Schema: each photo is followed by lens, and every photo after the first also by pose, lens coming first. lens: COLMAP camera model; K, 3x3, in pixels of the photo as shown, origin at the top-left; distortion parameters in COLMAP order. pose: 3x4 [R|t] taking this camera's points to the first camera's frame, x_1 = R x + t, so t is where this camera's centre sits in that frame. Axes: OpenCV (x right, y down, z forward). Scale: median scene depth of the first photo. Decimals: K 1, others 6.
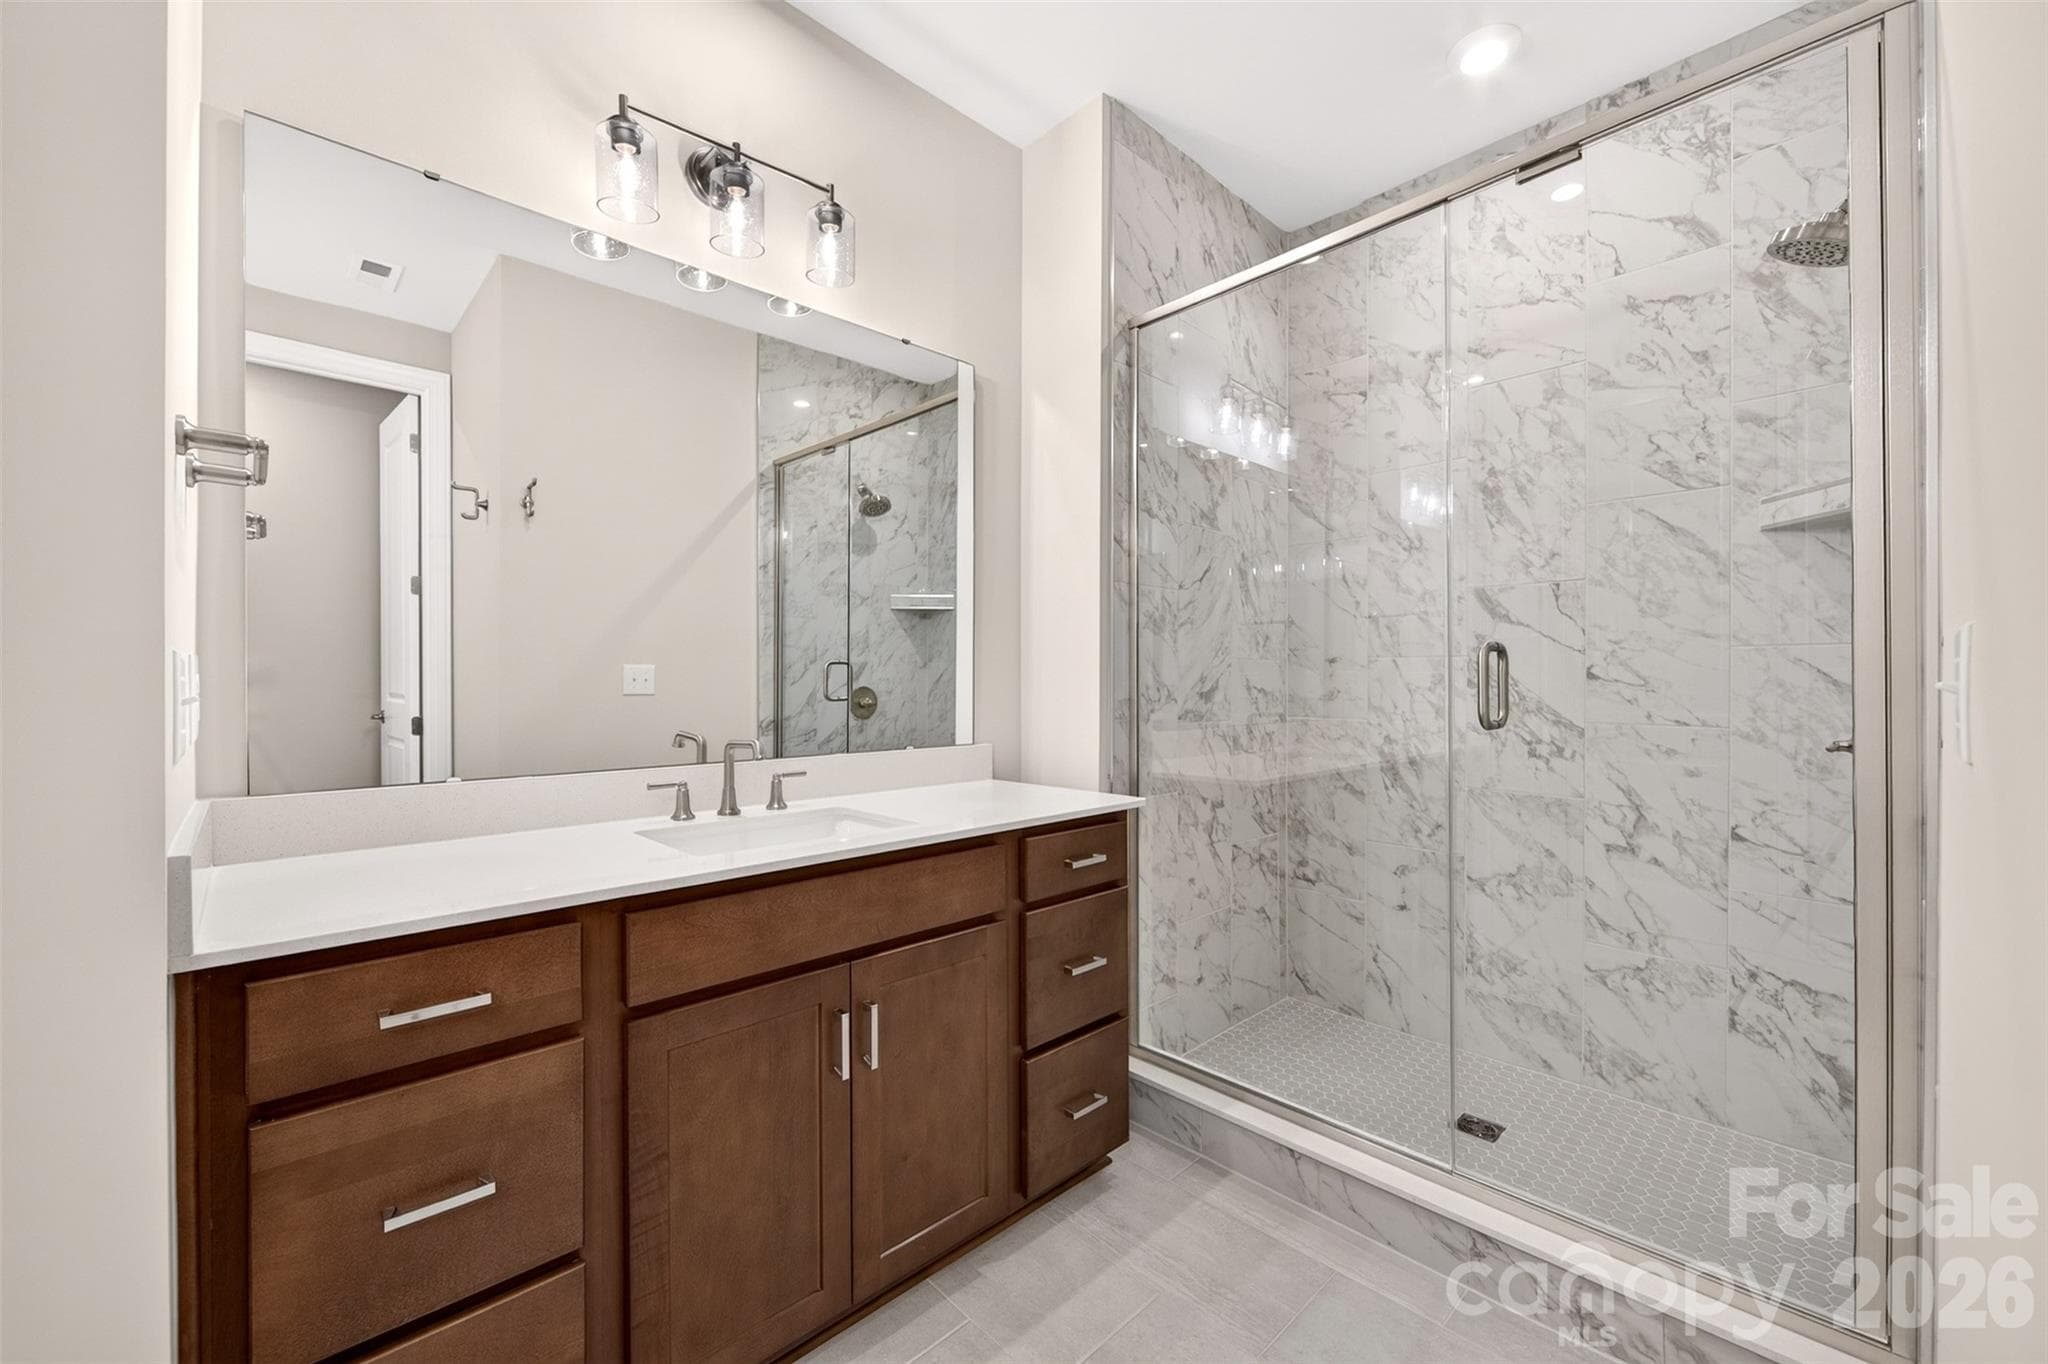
lens RADIAL K [[825.0, 0, 1030.4], [0, 825.0, 674.4], [0, 0, 1]] dist [-0.002886, 0.000800]
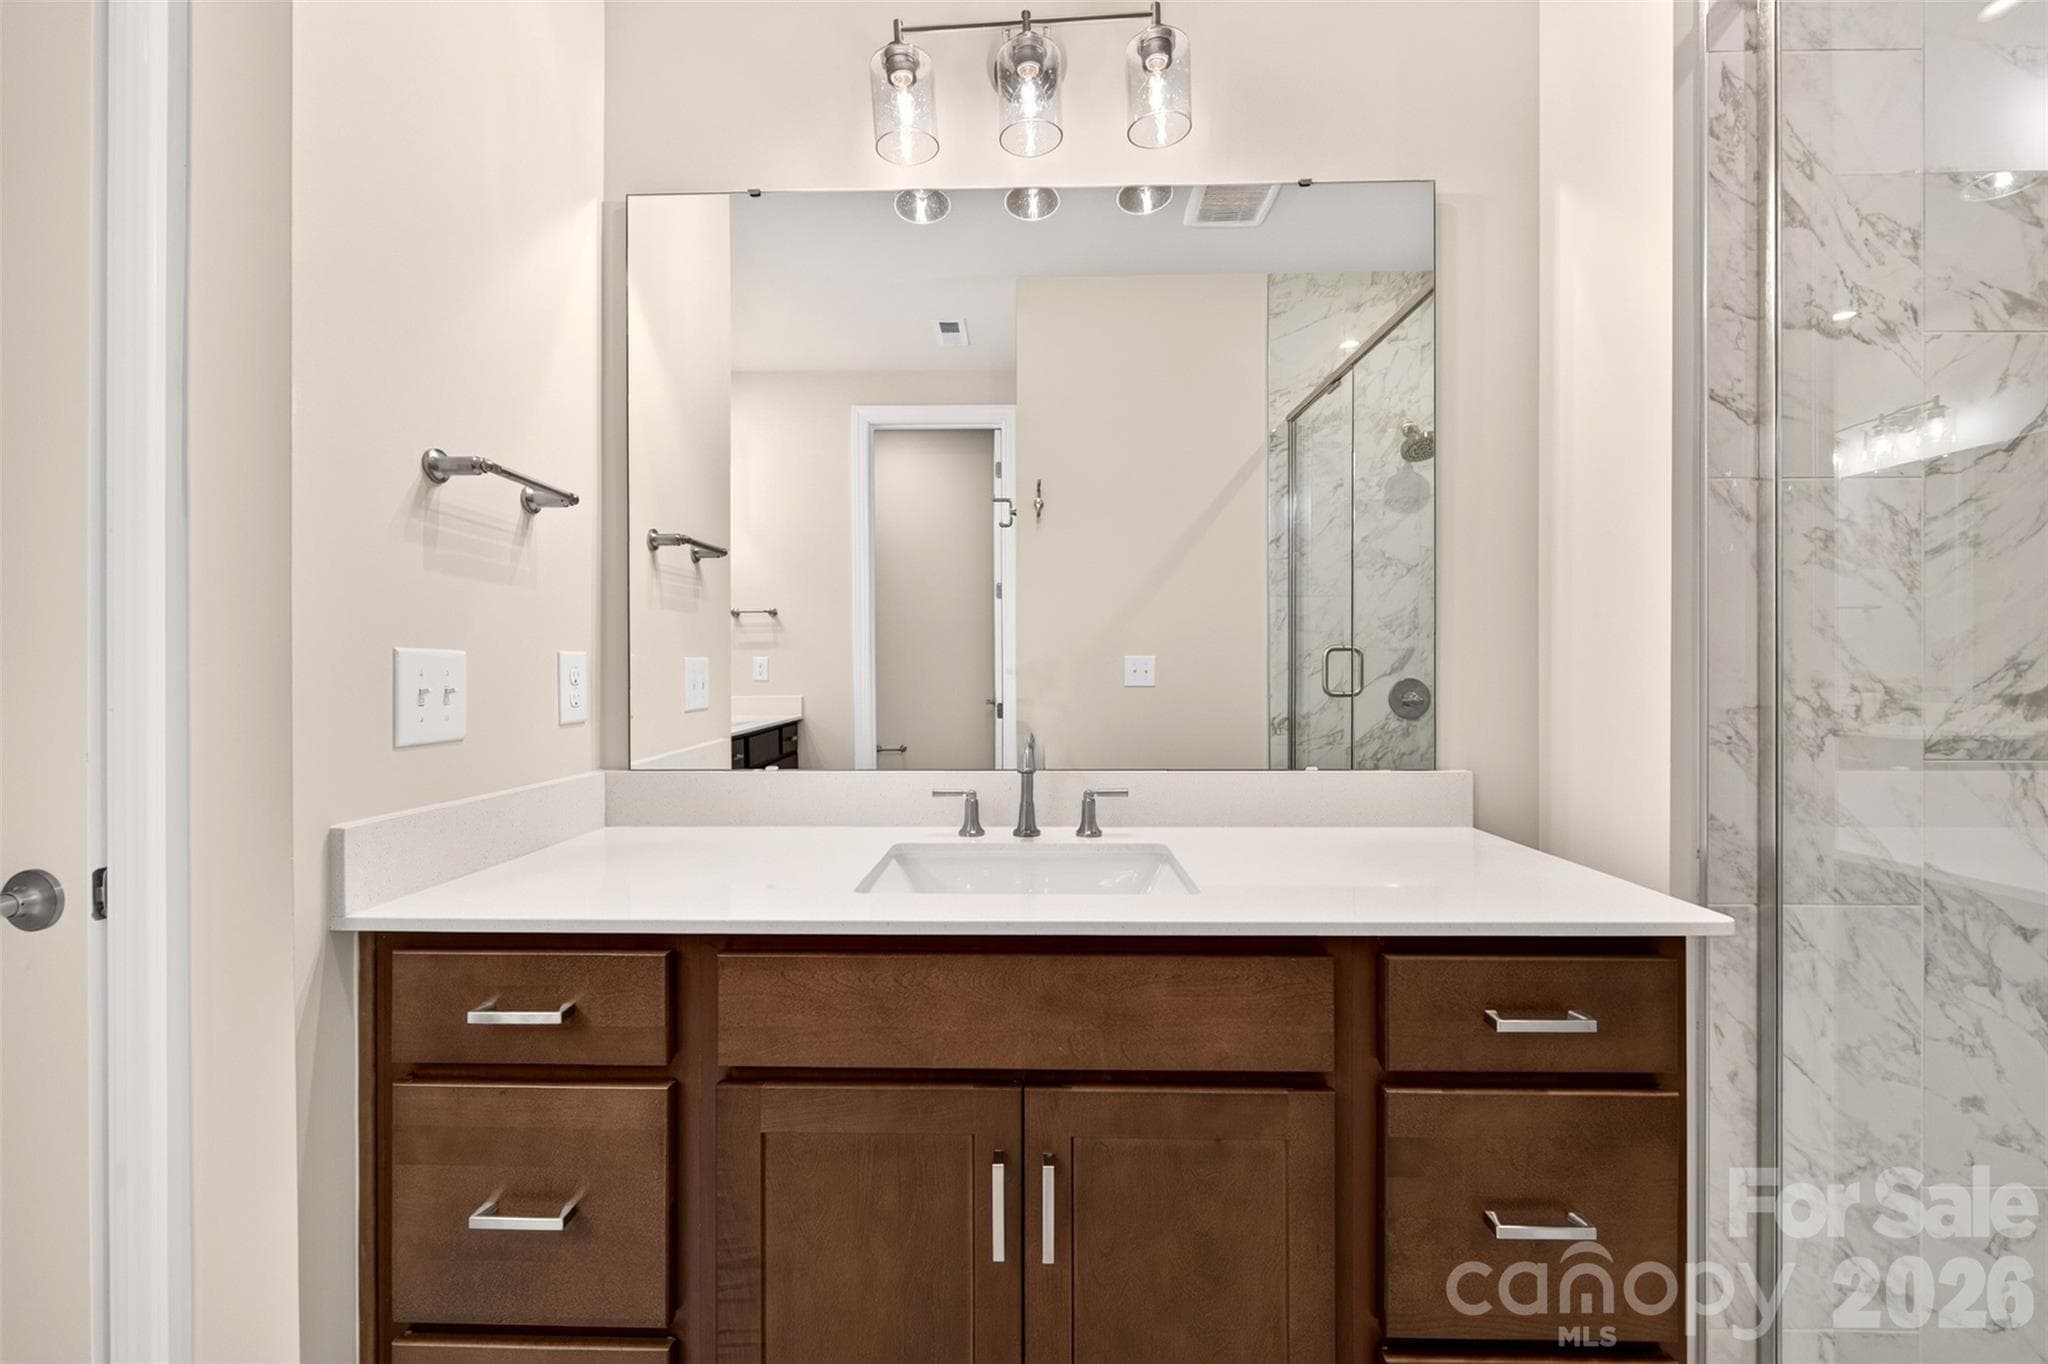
lens RADIAL K [[825.0, 0, 996.1], [0, 825.0, 671.3], [0, 0, 1]] dist [-0.002886, 0.000800]
pose [[0.701252, -0.003279, -0.712906, 0.182982], [0.008046, 0.999962, 0.003316, 0.003504], [0.712868, -0.008061, 0.701252, 0.374485]]
